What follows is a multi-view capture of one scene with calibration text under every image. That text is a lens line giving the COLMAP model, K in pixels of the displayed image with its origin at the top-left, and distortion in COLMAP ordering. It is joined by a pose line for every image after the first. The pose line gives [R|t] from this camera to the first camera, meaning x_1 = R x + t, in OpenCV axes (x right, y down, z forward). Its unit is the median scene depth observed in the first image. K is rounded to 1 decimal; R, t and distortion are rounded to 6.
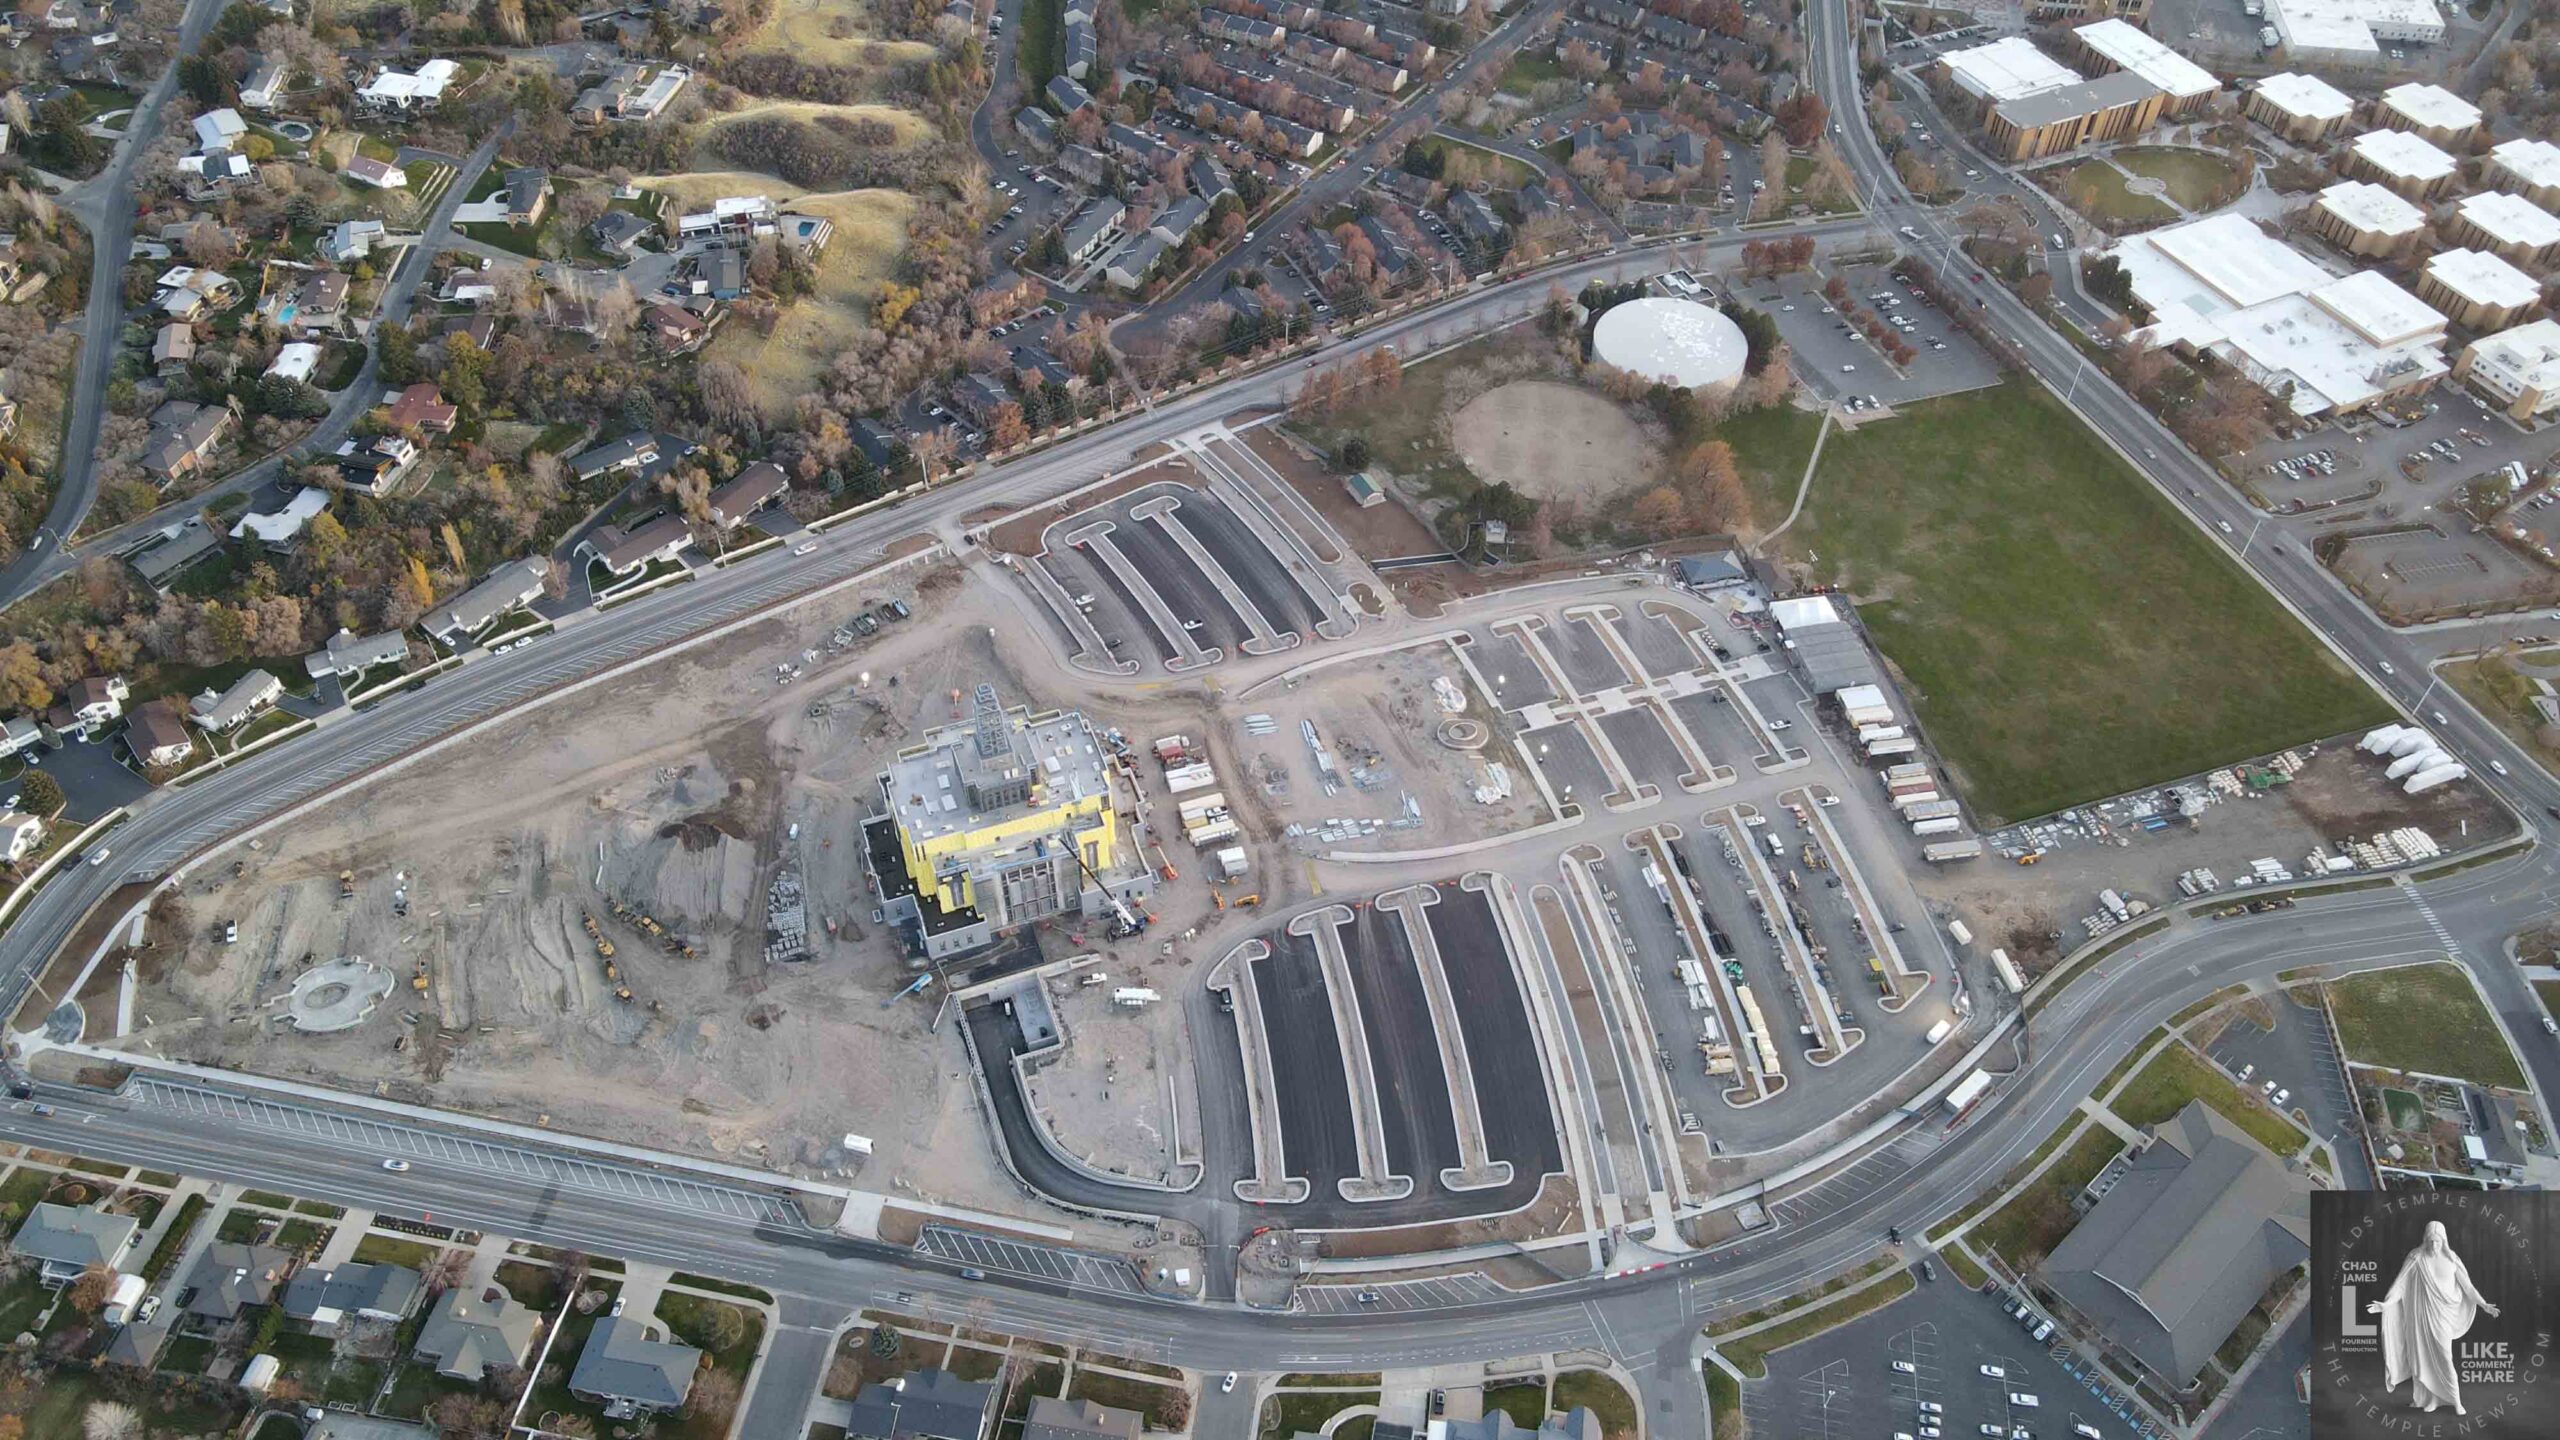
lens RADIAL K [[1893.5, 0, 1272.1], [0, 1893.5, 705.8], [0, 0, 1]] dist [0.000217, 0.030533]
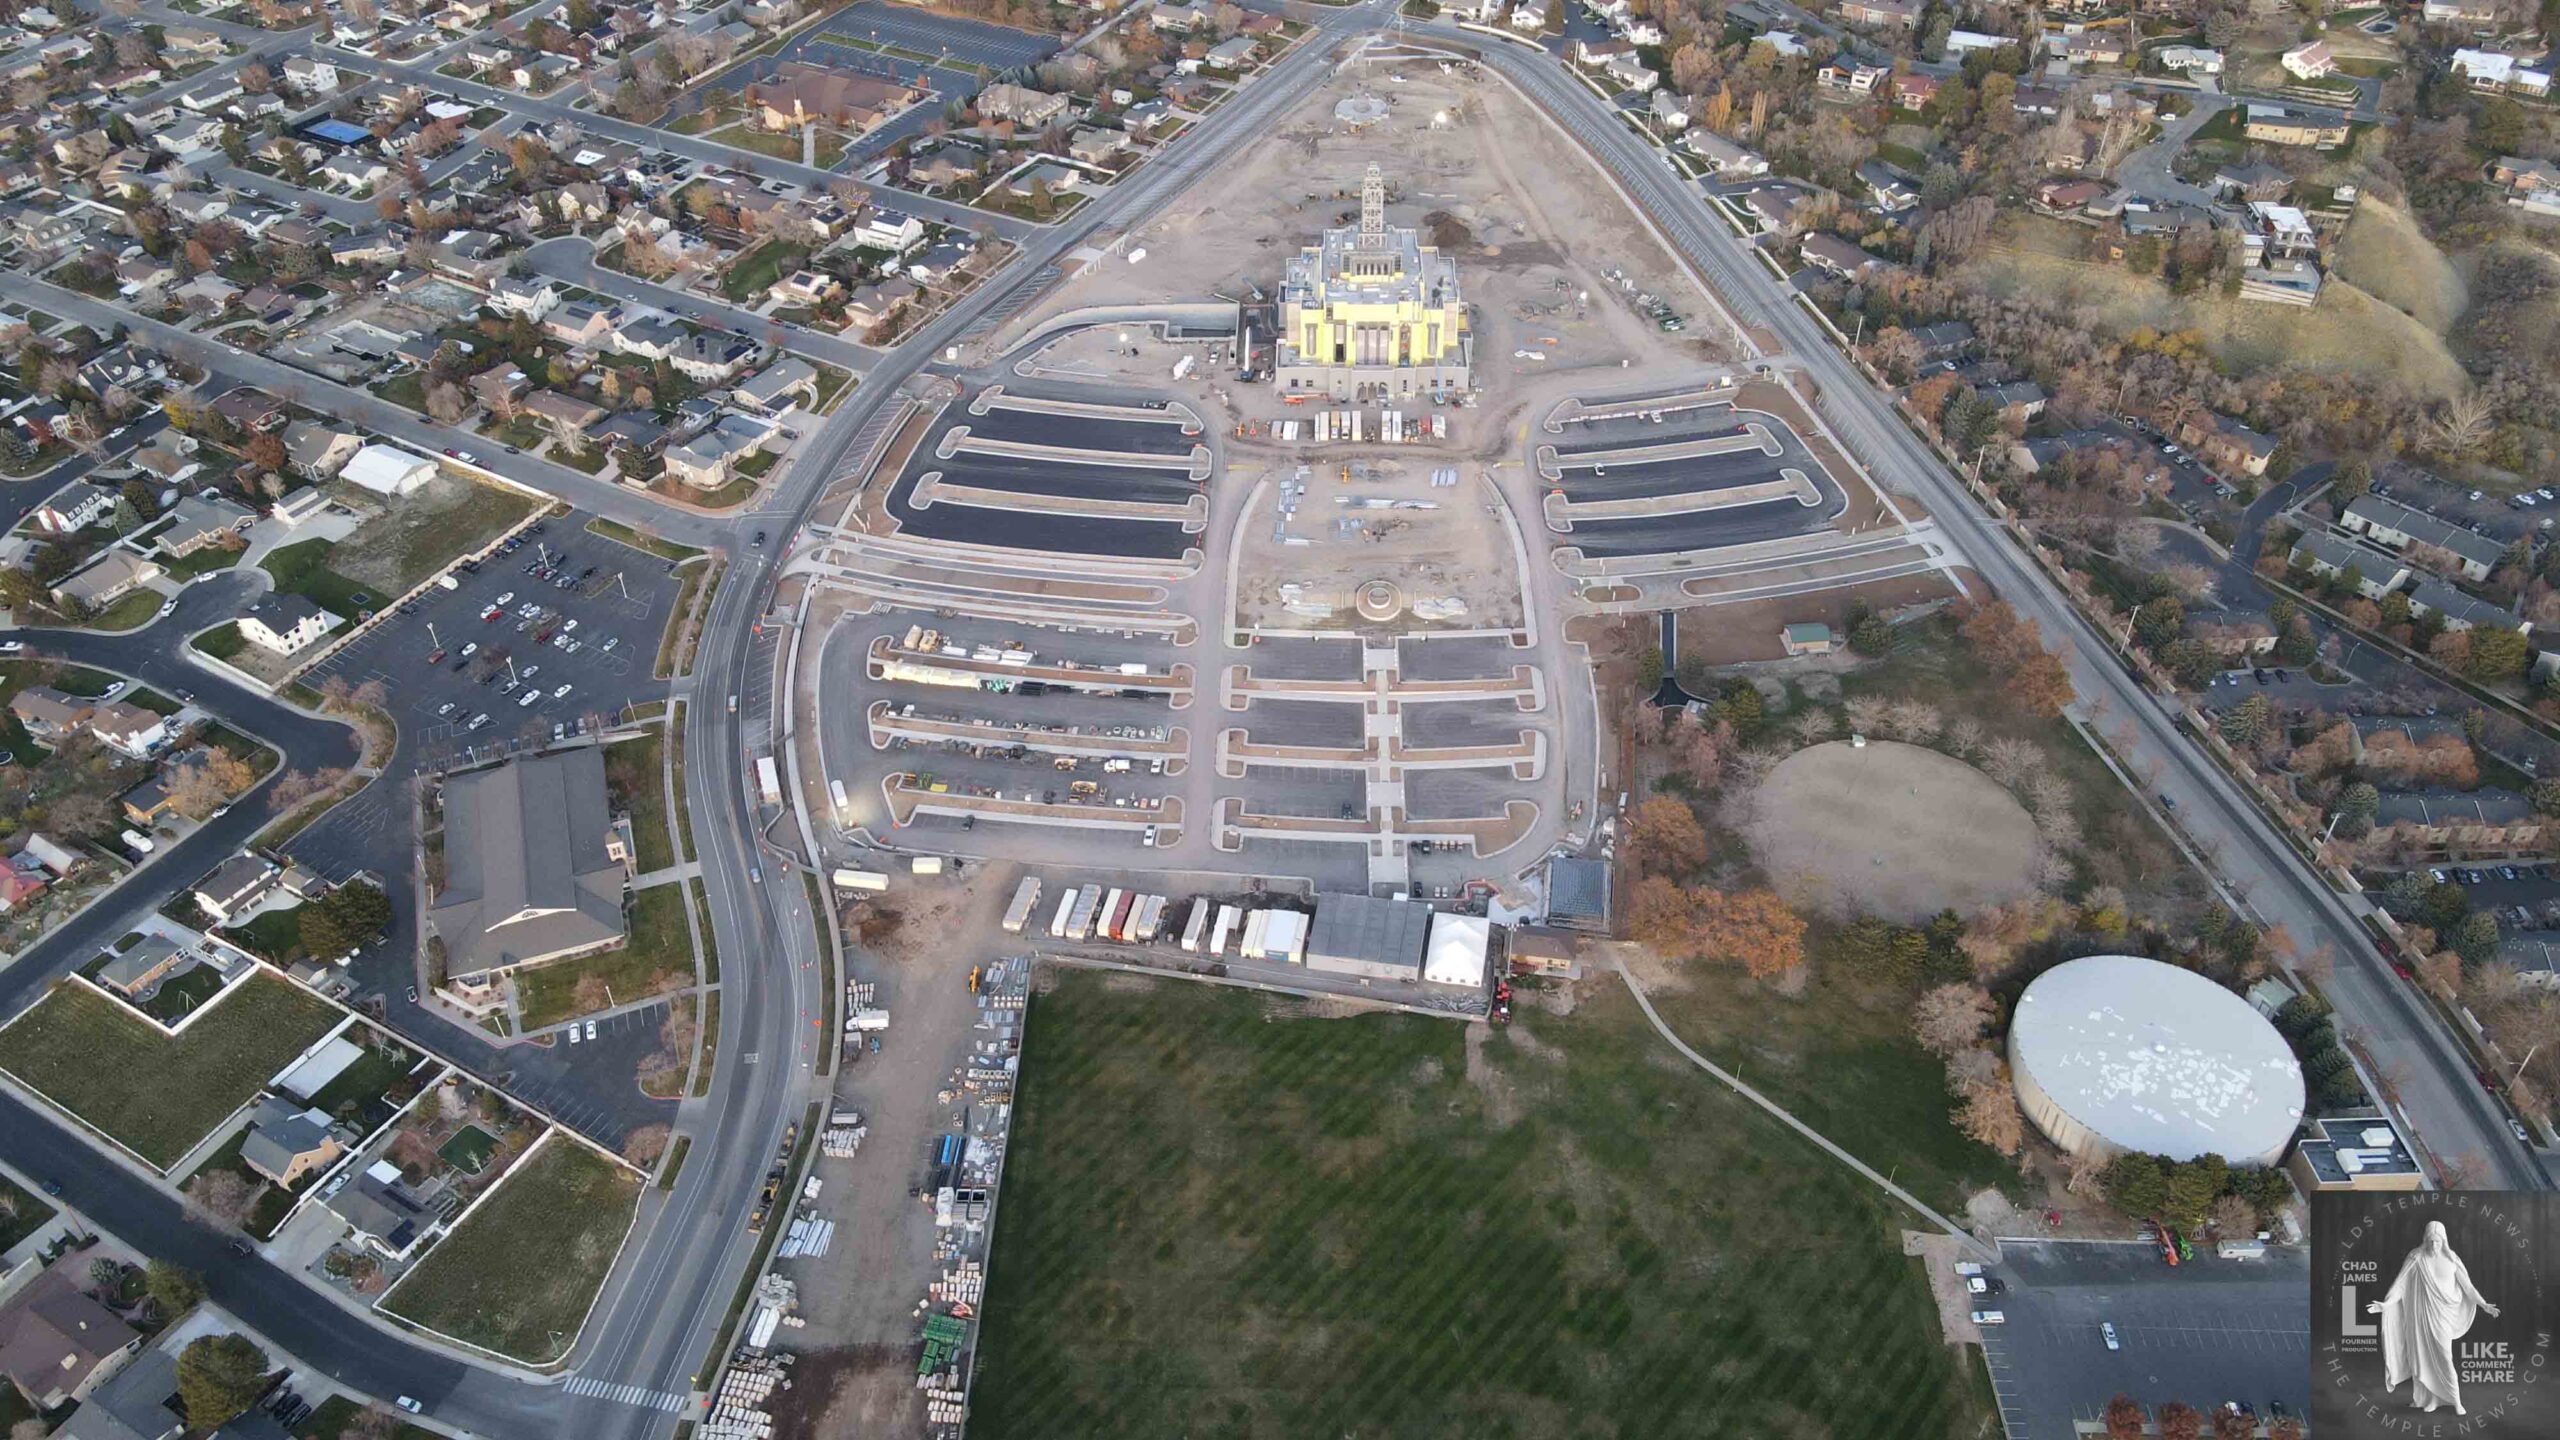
lens RADIAL K [[1893.5, 0, 1272.1], [0, 1893.5, 705.8], [0, 0, 1]] dist [0.000217, 0.030533]
pose [[-0.366194, 0.580995, -0.726874, 0.884889], [-0.665421, 0.382537, 0.640999, -0.564375], [0.650474, 0.718408, 0.246524, 0.826734]]
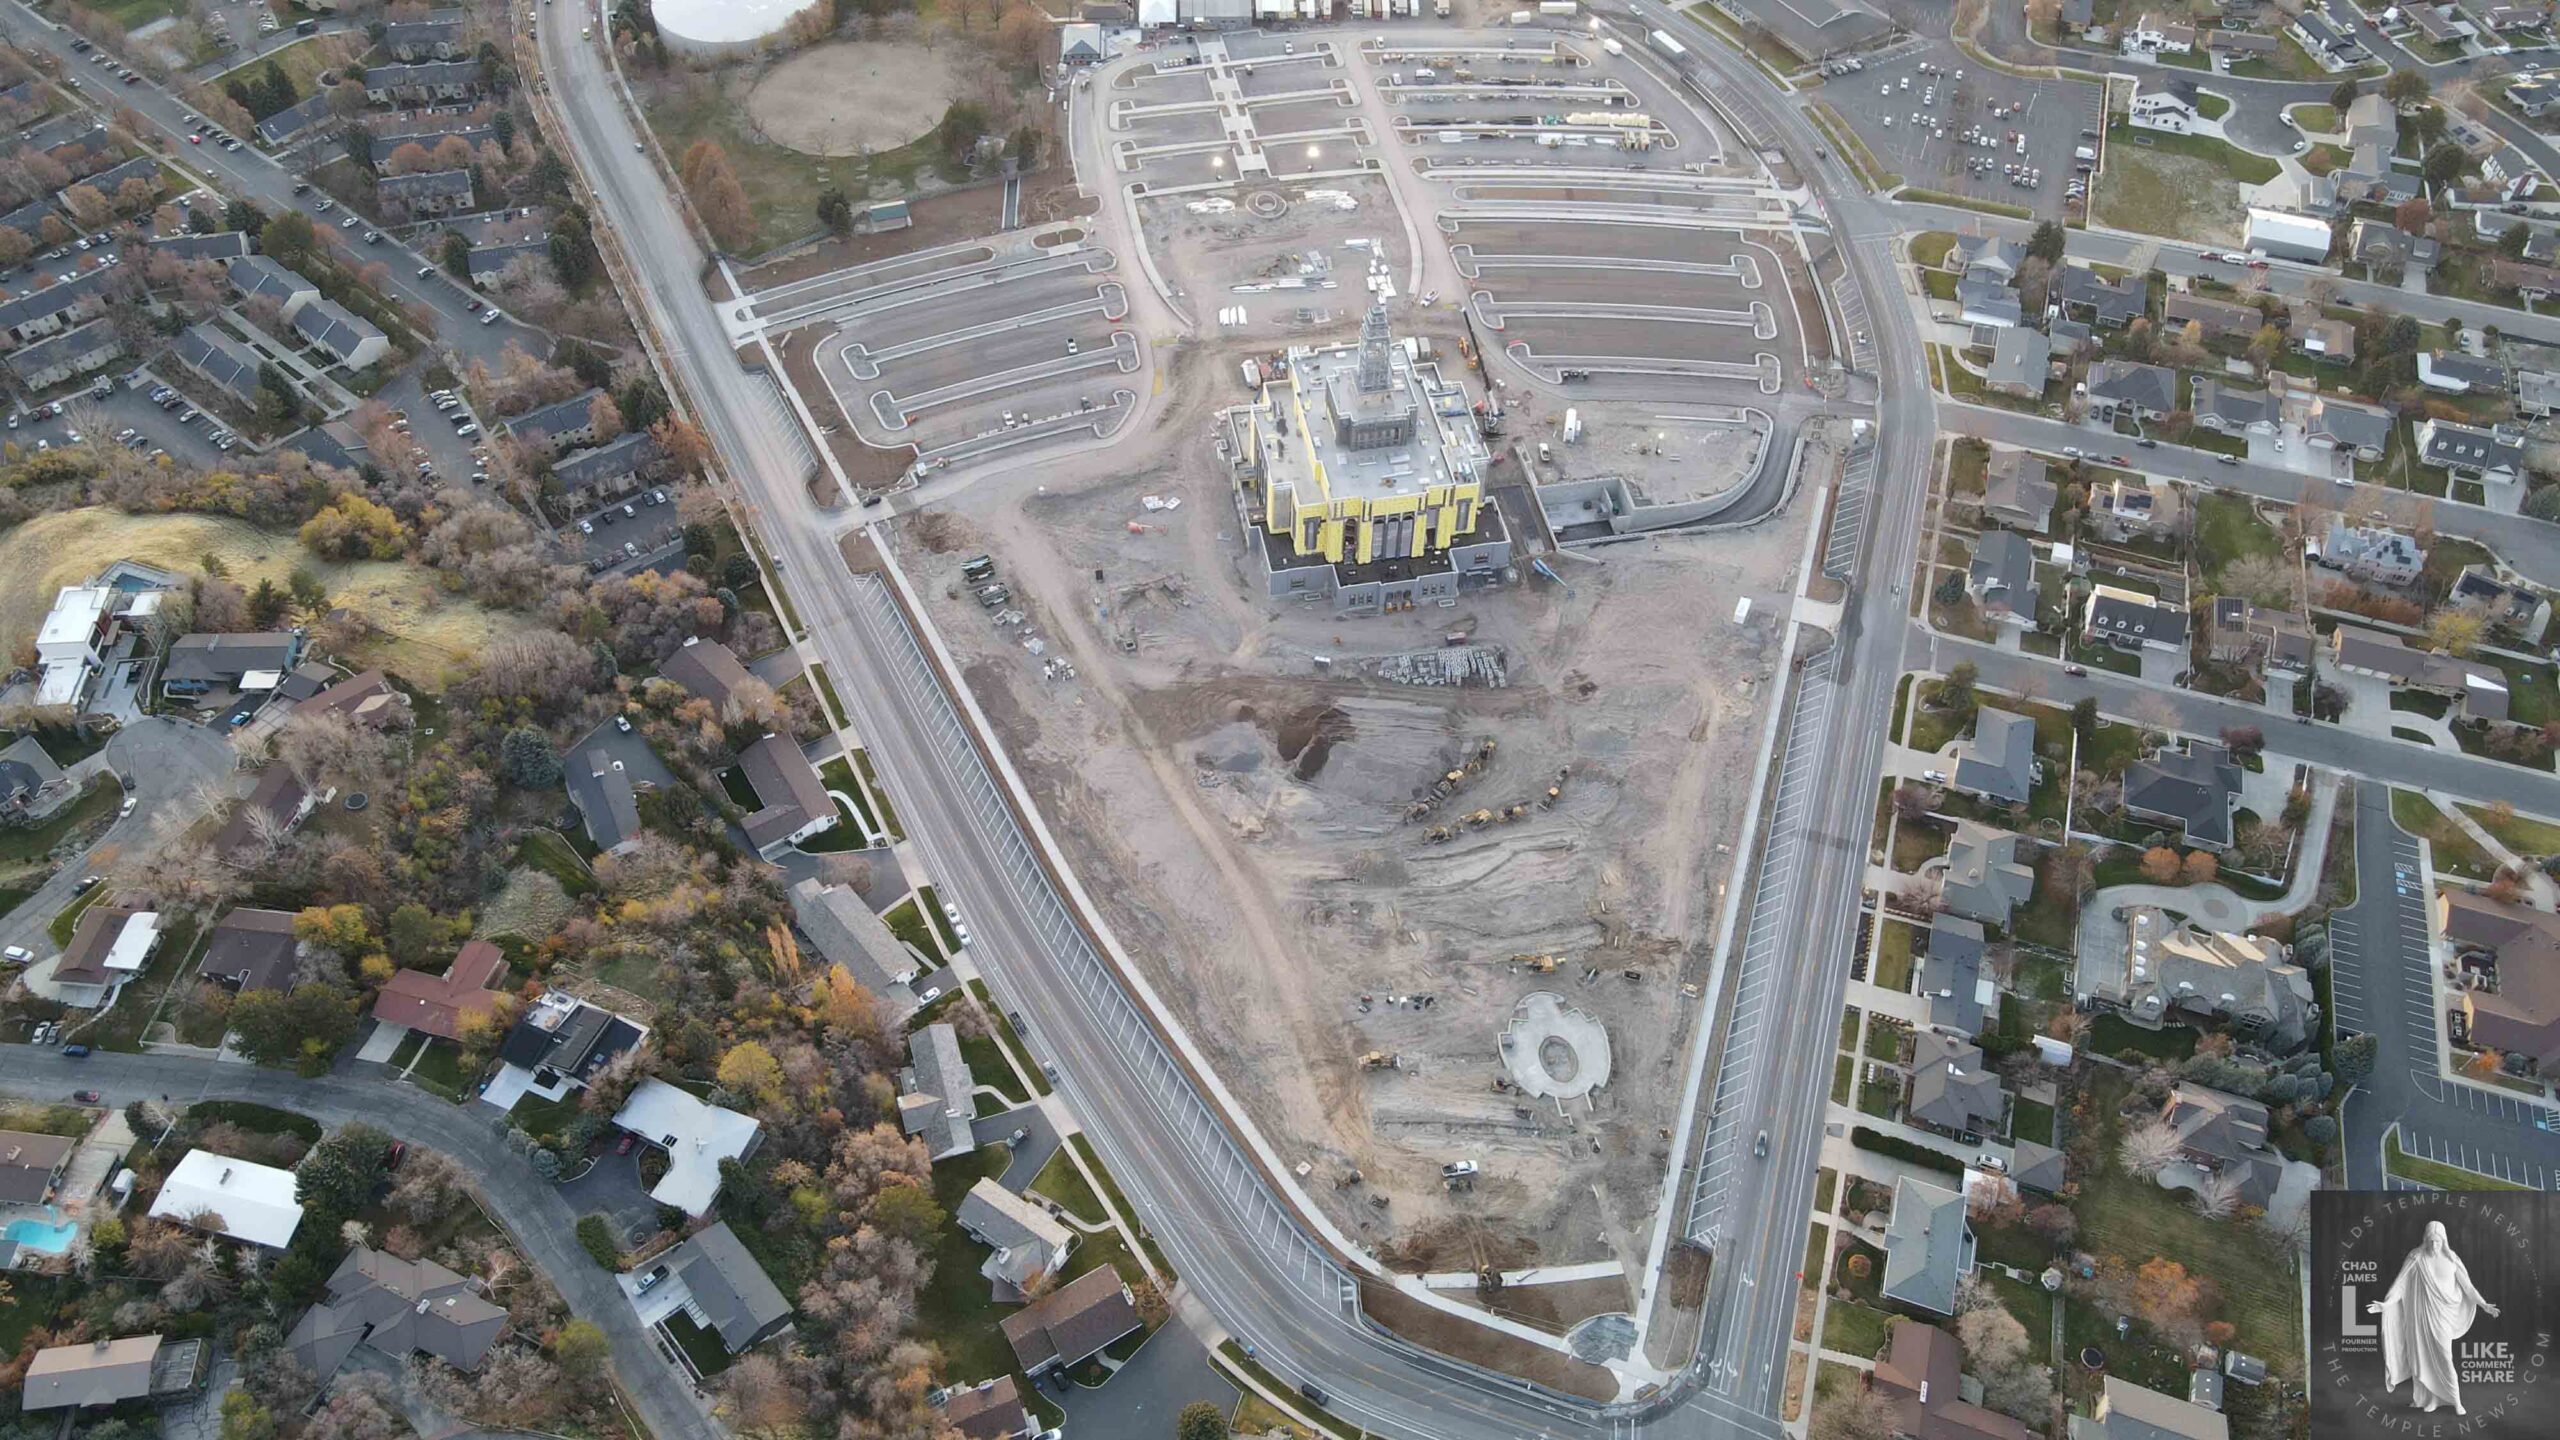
lens RADIAL K [[1893.5, 0, 1272.1], [0, 1893.5, 705.8], [0, 0, 1]] dist [0.000217, 0.030533]
pose [[0.165054, -0.761253, 0.627097, -0.811217], [0.707088, 0.534595, 0.462855, -0.338862], [-0.687593, 0.367017, 0.626510, 0.478981]]
